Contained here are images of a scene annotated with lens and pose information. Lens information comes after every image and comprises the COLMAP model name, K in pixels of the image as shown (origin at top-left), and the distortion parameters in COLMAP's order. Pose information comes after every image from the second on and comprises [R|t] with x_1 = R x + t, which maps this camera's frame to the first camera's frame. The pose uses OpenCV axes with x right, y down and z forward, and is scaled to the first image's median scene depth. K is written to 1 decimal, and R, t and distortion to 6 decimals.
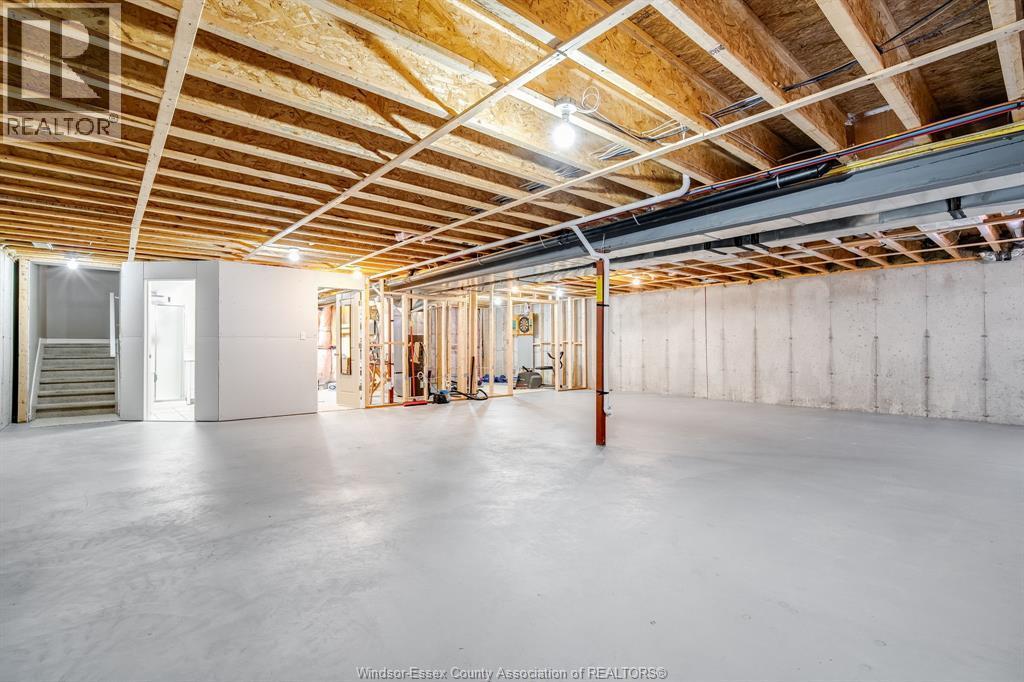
lens RADIAL K [[465.7, 0, 518.7], [0, 465.7, 344.3], [0, 0, 1]] dist [-0.016472, 0.000004]
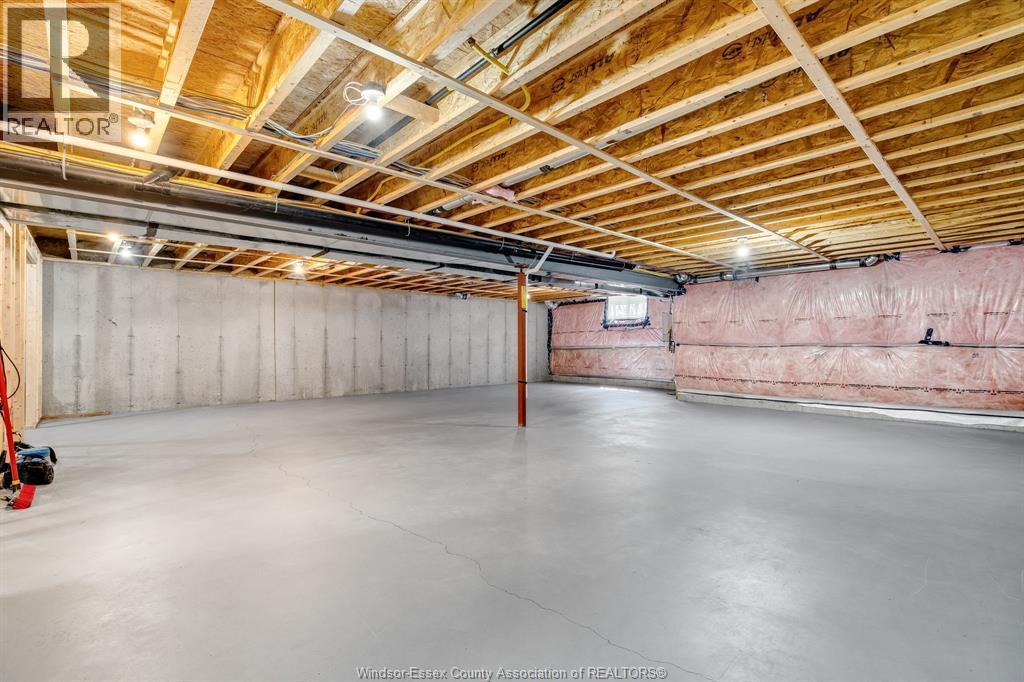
lens RADIAL K [[465.7, 0, 518.6], [0, 465.7, 342.7], [0, 0, 1]] dist [-0.016472, 0.000004]
pose [[-0.043180, 0.008404, 0.999032, -0.587280], [-0.004836, 0.999951, -0.008621, 0.006115], [-0.999056, -0.005203, -0.043137, 0.598616]]
